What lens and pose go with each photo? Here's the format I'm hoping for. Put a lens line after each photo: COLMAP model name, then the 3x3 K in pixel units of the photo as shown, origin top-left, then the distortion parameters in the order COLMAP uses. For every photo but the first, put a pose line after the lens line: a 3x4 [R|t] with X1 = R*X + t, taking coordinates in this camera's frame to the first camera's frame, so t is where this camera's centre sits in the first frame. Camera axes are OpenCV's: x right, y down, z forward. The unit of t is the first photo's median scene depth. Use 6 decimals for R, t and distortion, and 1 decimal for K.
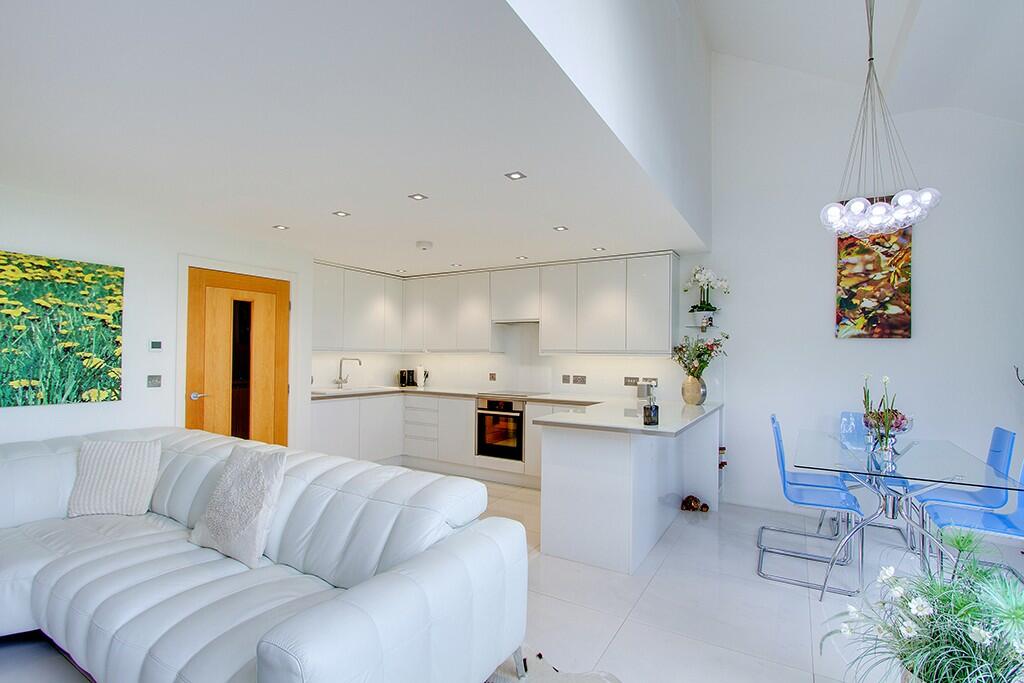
lens RADIAL K [[474.6, 0, 508.5], [0, 474.6, 348.6], [0, 0, 1]] dist [-0.027224, 0.000137]
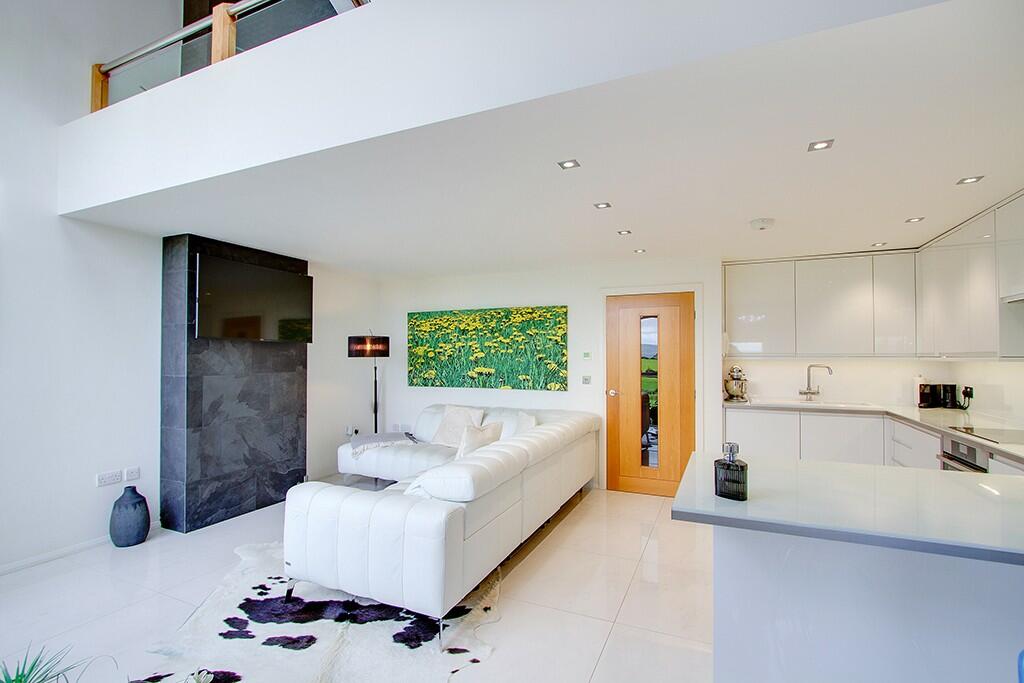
lens RADIAL K [[474.6, 0, 508.5], [0, 474.6, 348.6], [0, 0, 1]] dist [-0.027224, 0.000137]
pose [[0.125930, -0.024020, -0.991748, 0.750552], [0.014450, 0.999645, -0.022376, 0.002332], [0.991934, -0.011513, 0.126232, 0.640759]]
